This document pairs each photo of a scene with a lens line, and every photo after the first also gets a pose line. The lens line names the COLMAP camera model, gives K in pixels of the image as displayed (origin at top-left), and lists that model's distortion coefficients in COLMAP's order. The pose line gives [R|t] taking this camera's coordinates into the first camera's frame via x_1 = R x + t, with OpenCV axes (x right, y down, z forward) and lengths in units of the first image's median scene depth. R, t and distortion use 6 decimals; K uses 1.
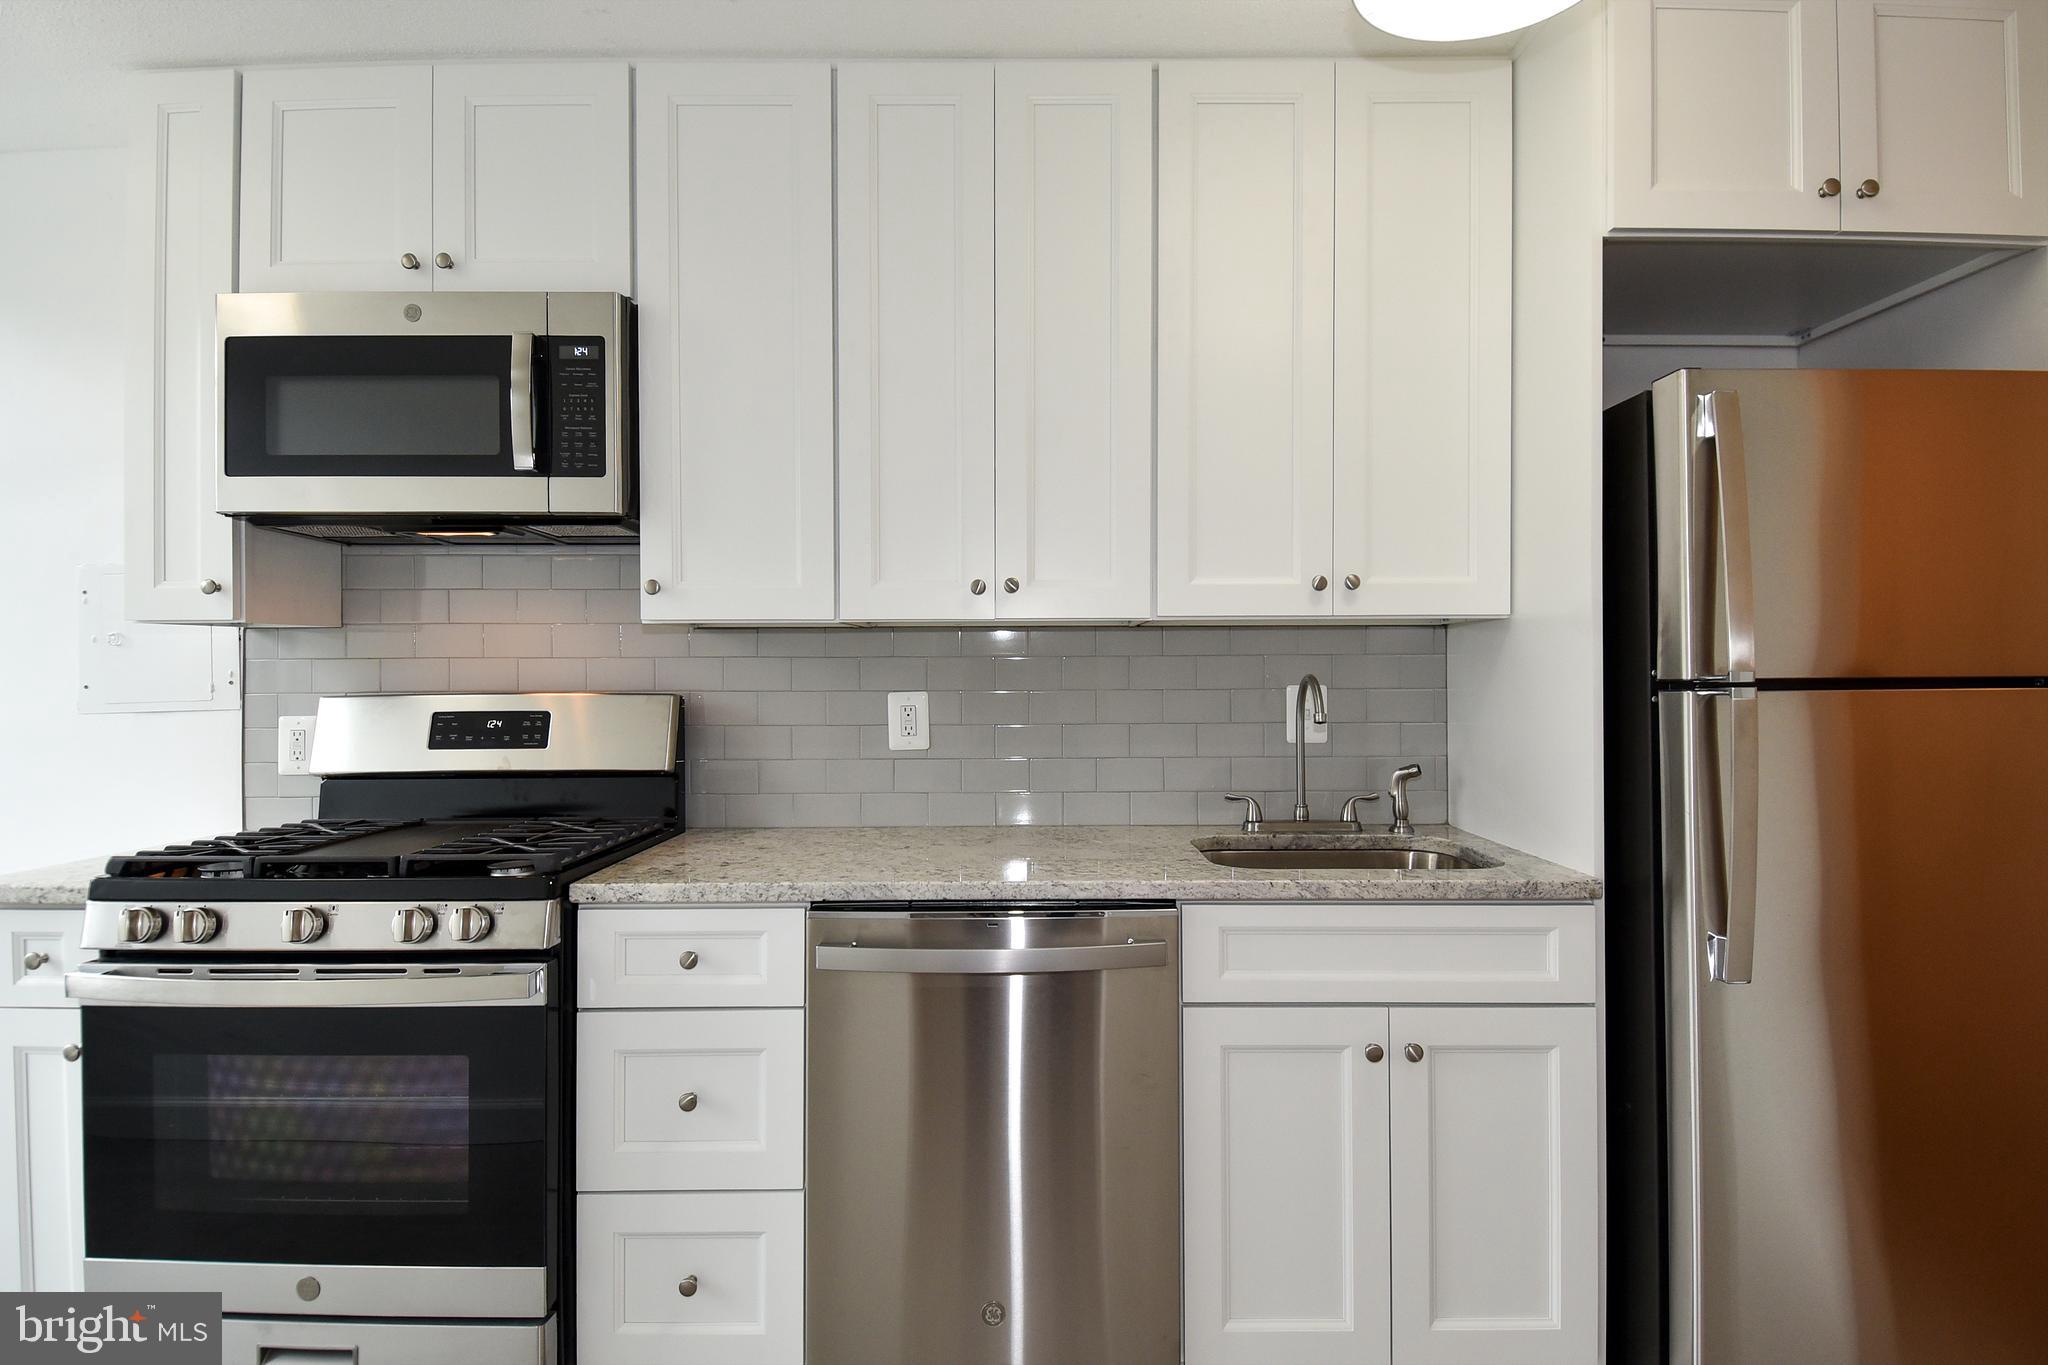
lens RADIAL K [[1079.1, 0, 1049.7], [0, 1079.1, 666.6], [0, 0, 1]] dist [0.046134, -0.047803]
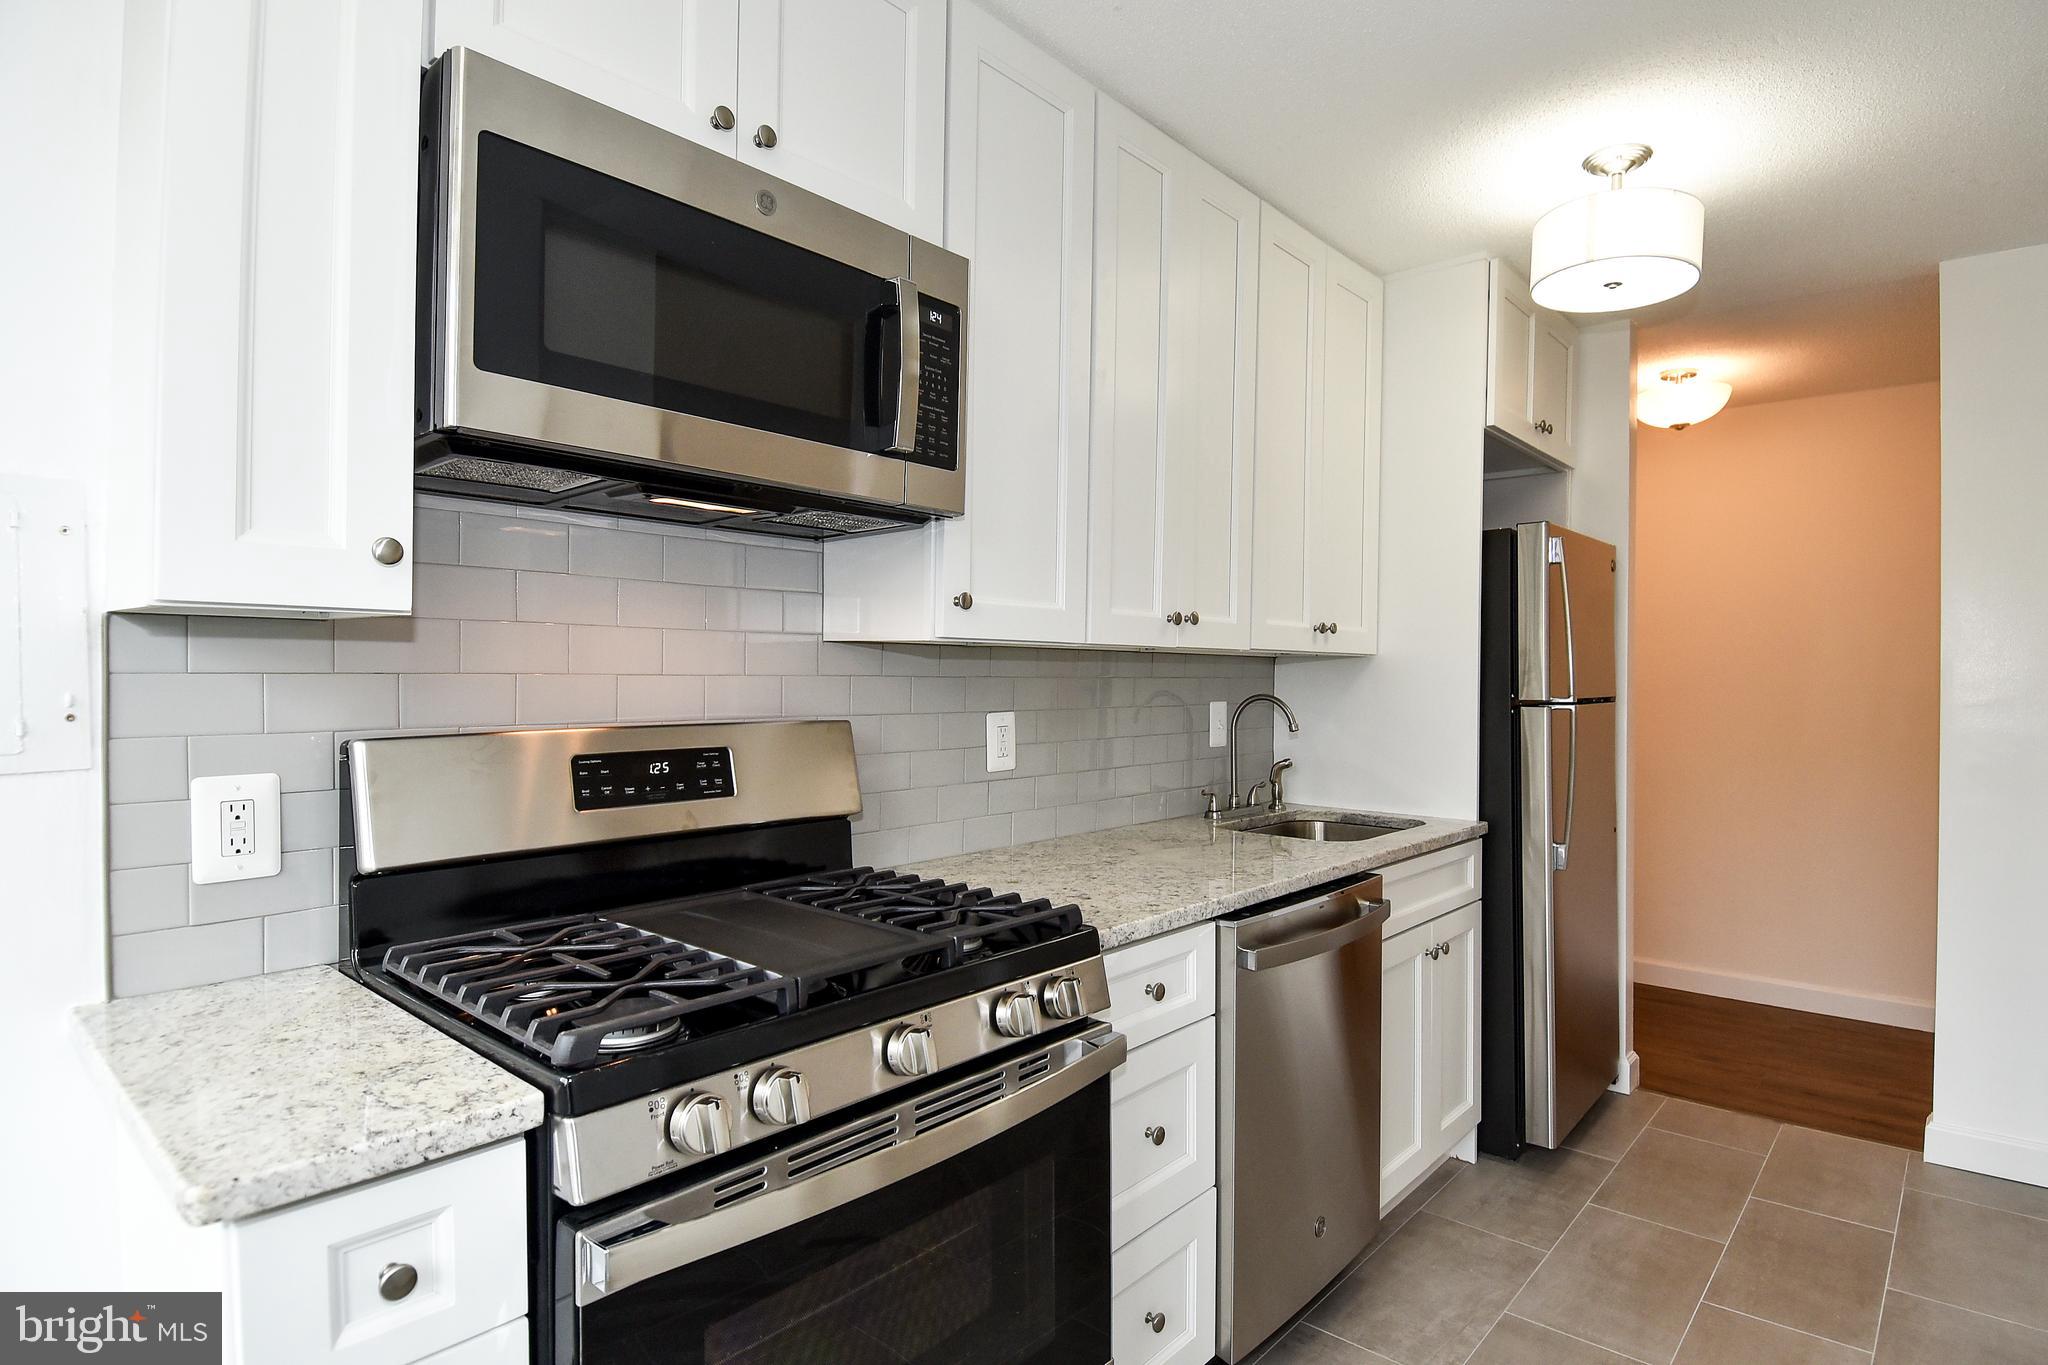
lens RADIAL K [[1039.4, 0, 1075.1], [0, 1039.4, 675.7], [0, 0, 1]] dist [0.040294, -0.044195]
pose [[0.654292, 0.009232, 0.756186, -0.856817], [-0.015120, 0.999885, 0.000876, -0.013258], [-0.756091, -0.012006, 0.654357, 0.342144]]
